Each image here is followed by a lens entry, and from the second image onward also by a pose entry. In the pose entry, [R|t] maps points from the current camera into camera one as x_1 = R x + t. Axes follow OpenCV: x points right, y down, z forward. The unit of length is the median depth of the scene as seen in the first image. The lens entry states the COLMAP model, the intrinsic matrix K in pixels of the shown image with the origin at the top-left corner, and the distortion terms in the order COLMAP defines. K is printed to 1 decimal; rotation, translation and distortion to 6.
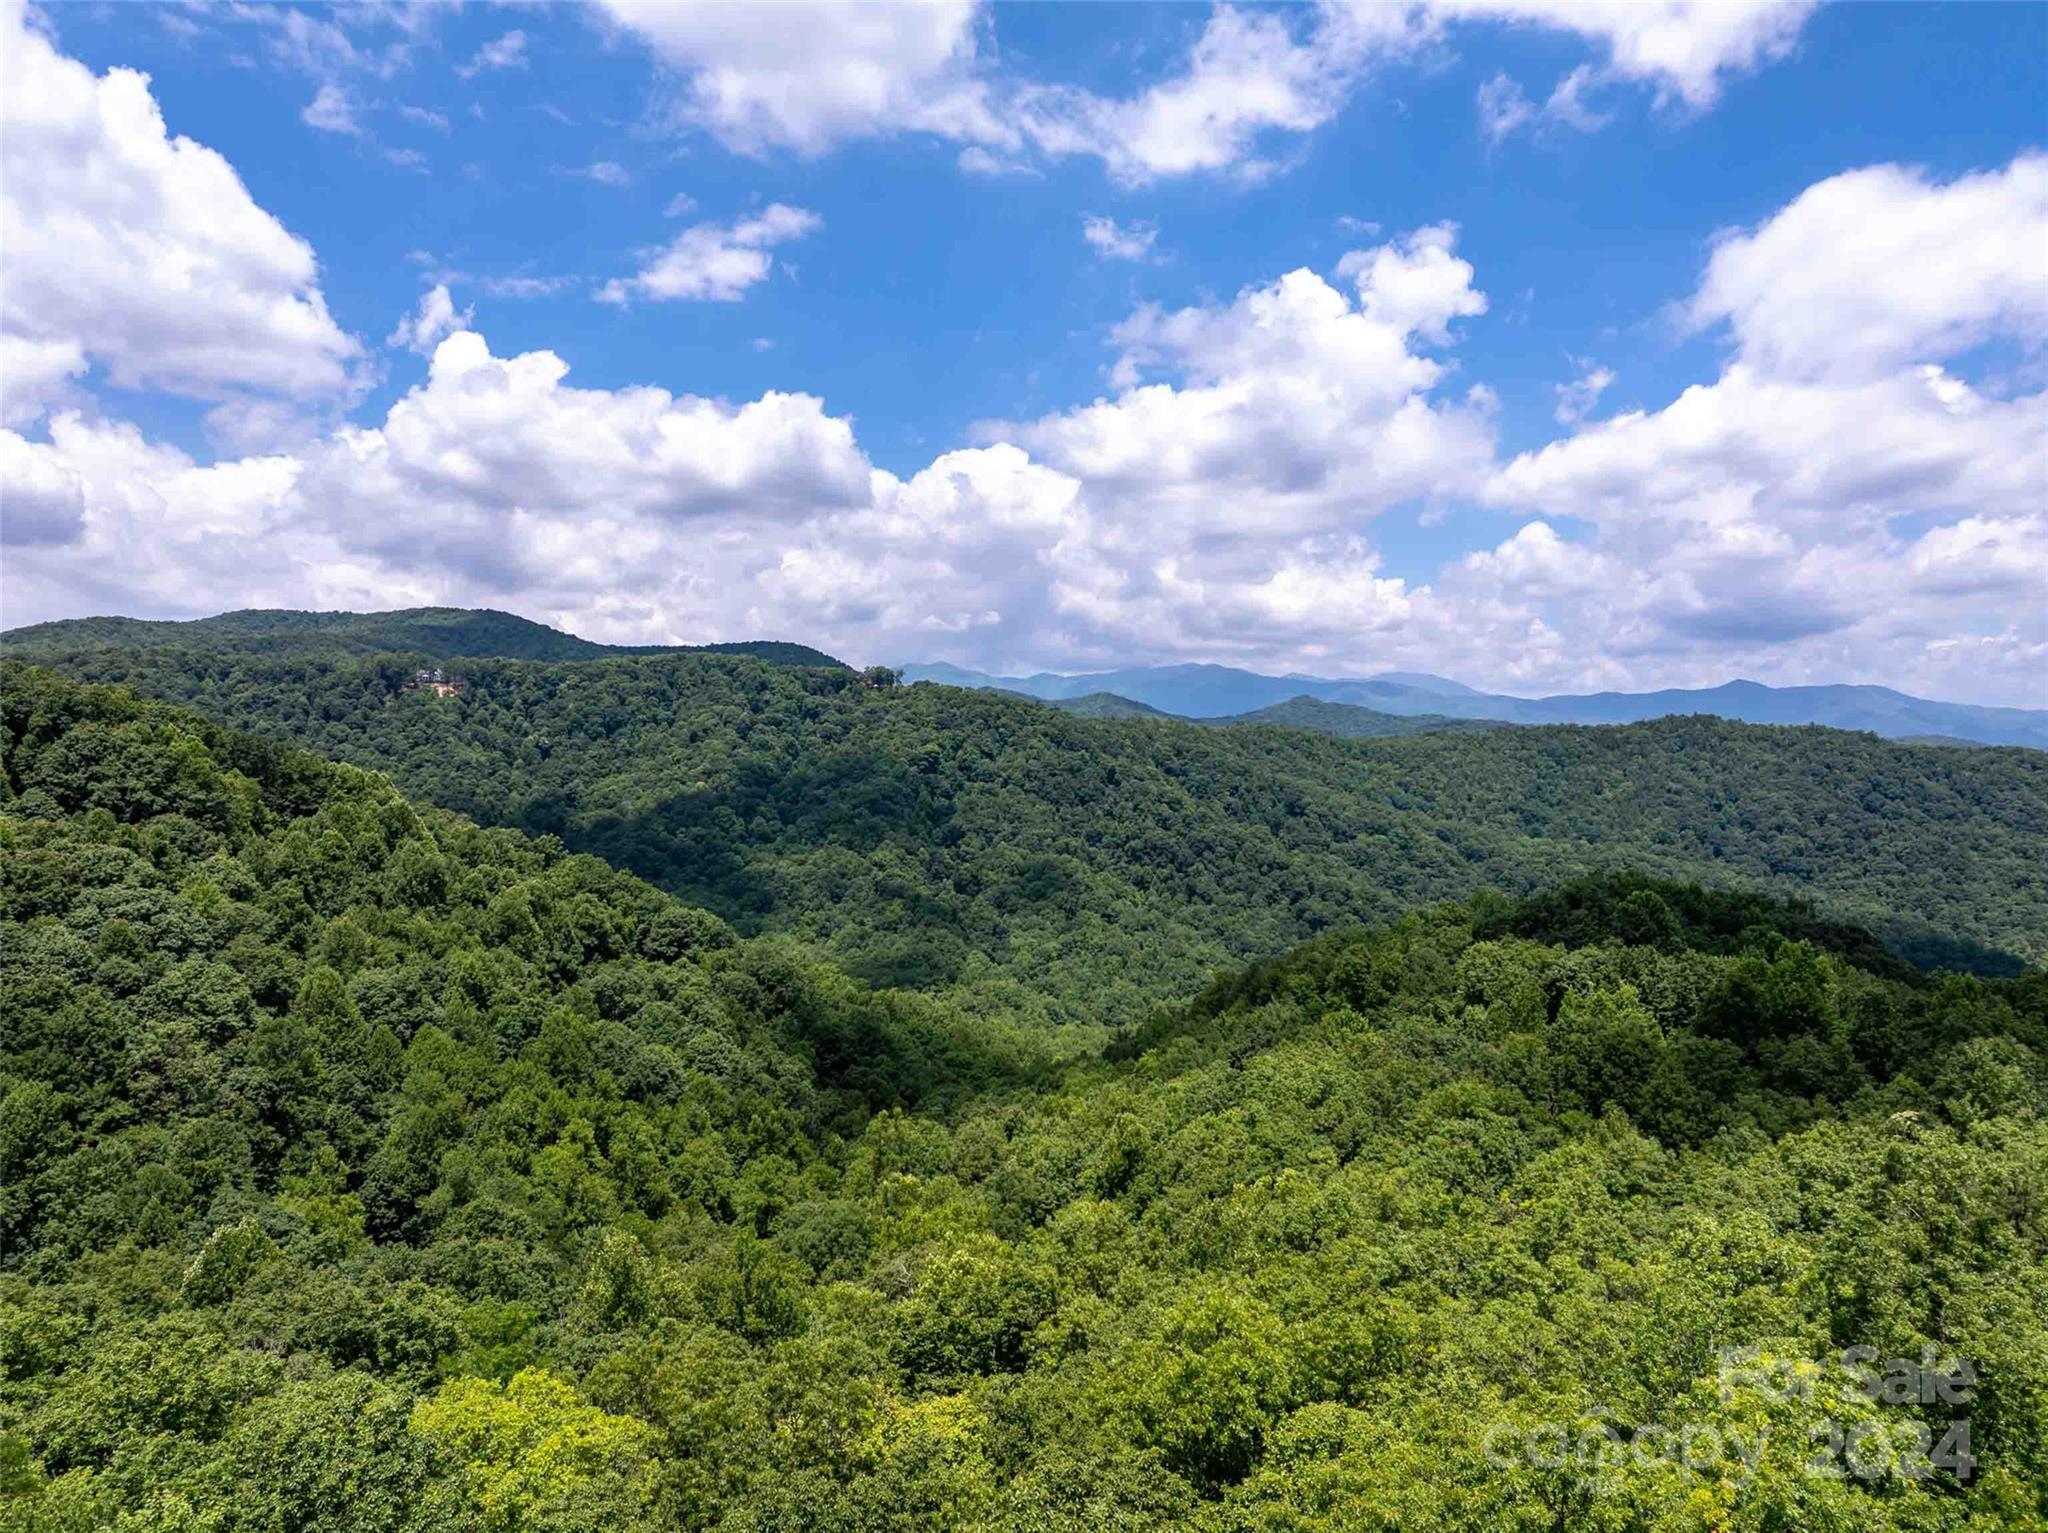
lens RADIAL K [[1443.7, 0, 1025.5], [0, 1443.7, 765.5], [0, 0, 1]] dist [-0.043341, 0.009690]
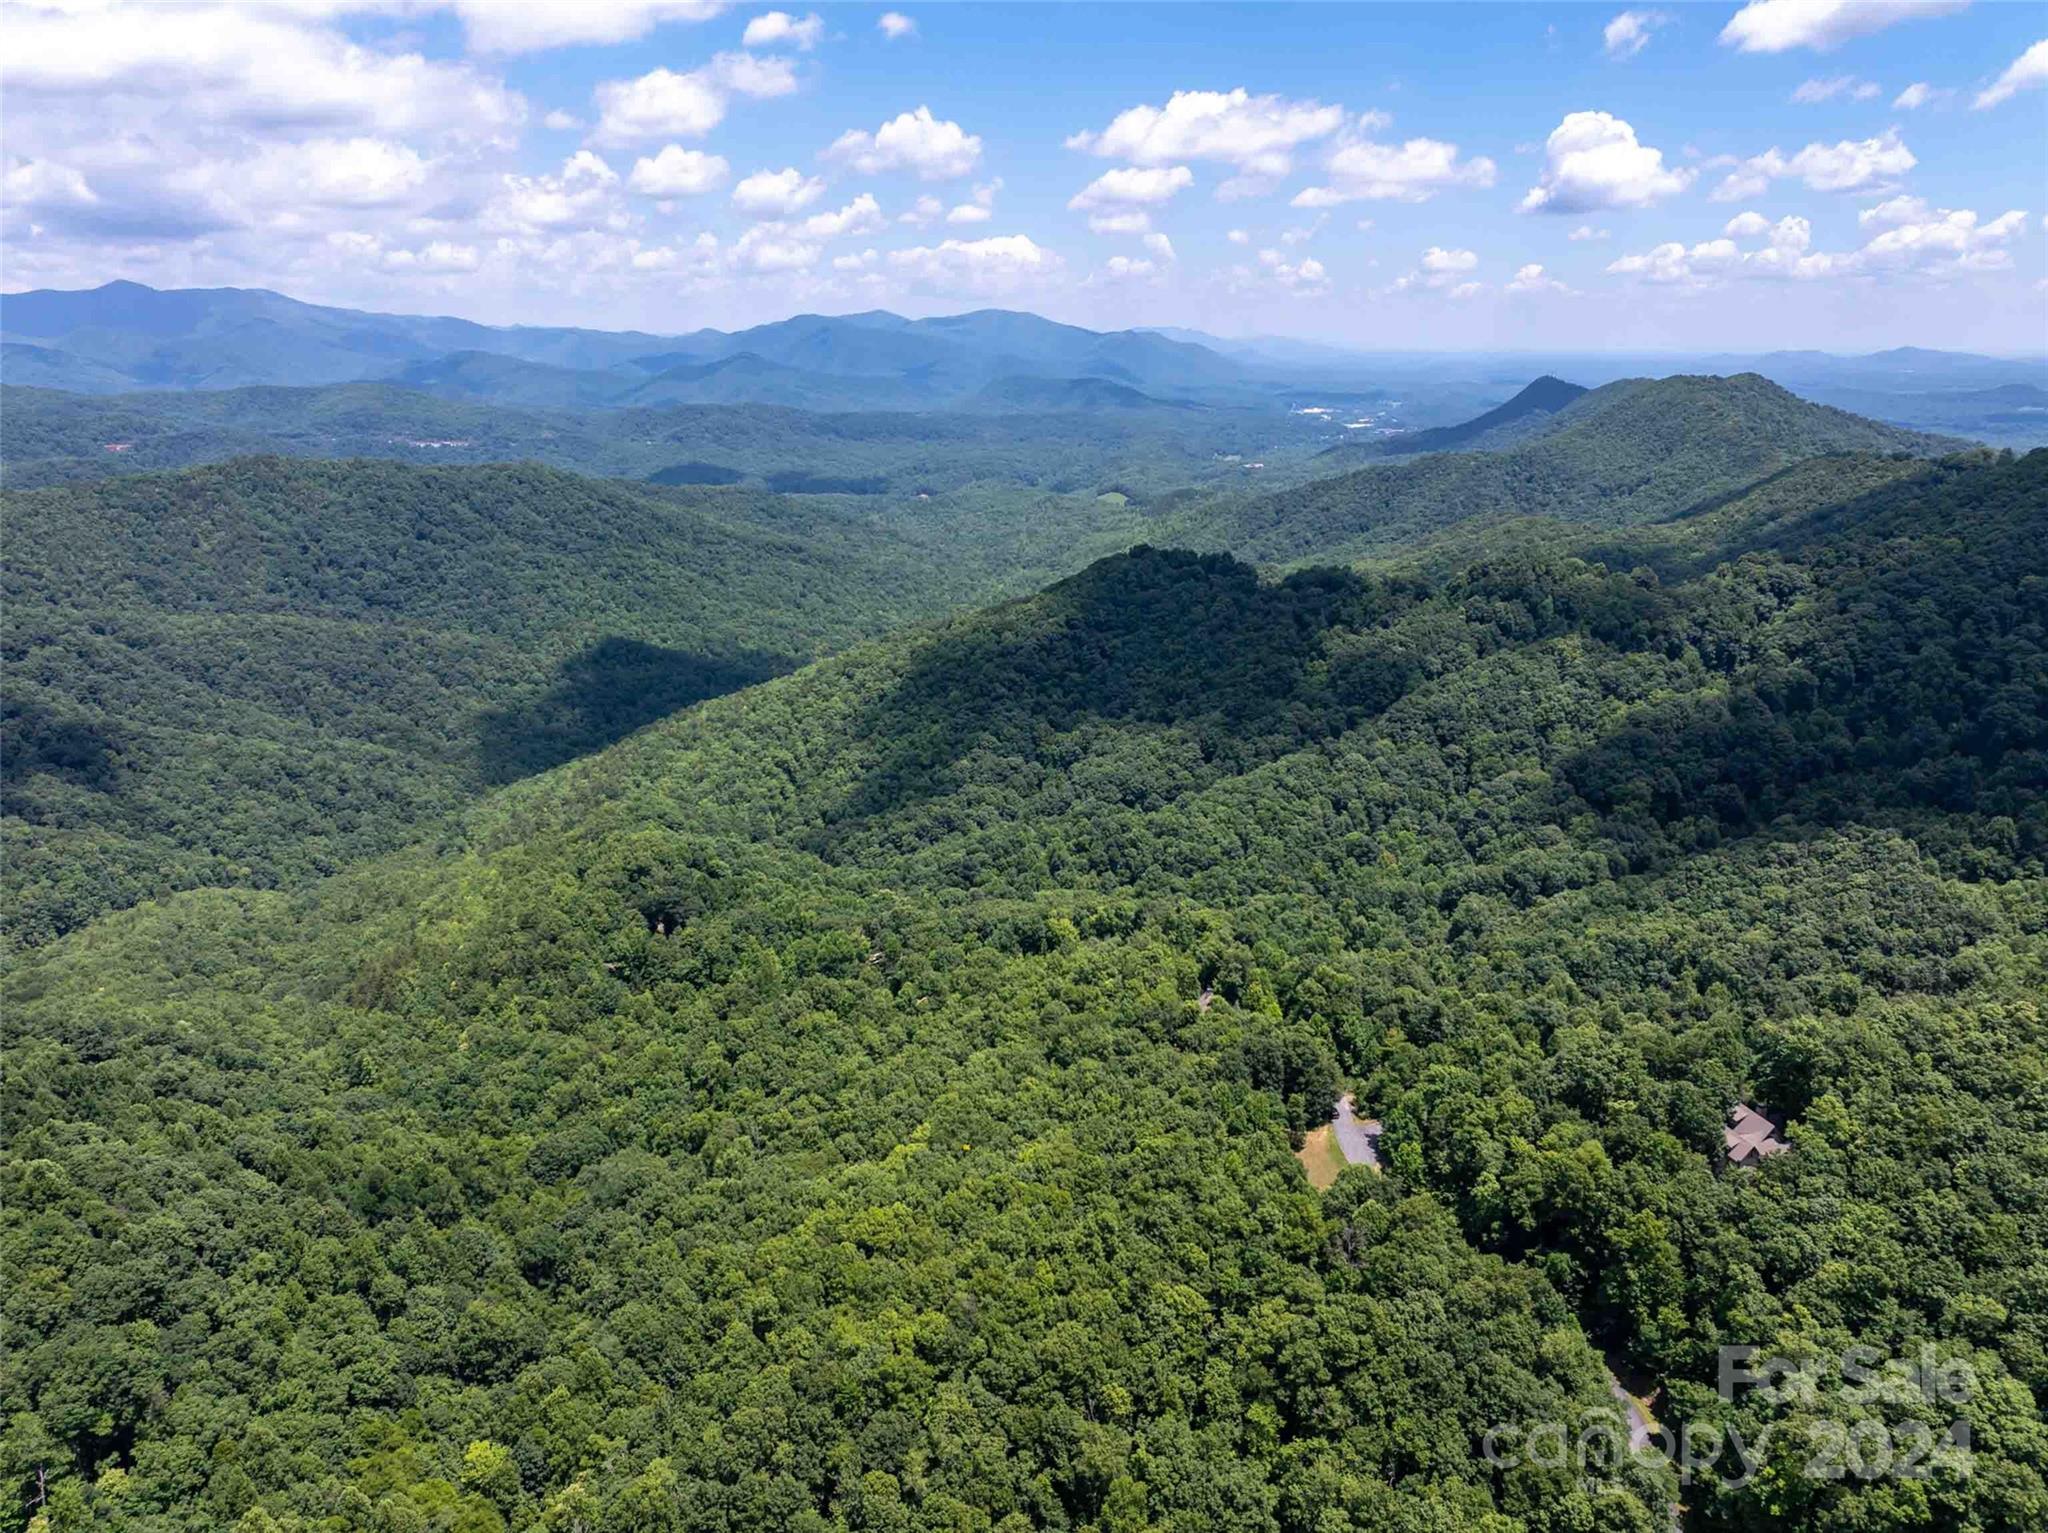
lens RADIAL K [[1443.7, 0, 1035.5], [0, 1443.7, 758.2], [0, 0, 1]] dist [-0.043341, 0.009690]
pose [[0.518309, -0.238252, 0.821335, -0.405057], [0.002150, 0.960769, 0.277341, -0.257172], [-0.855191, -0.141982, 0.498488, -0.220354]]
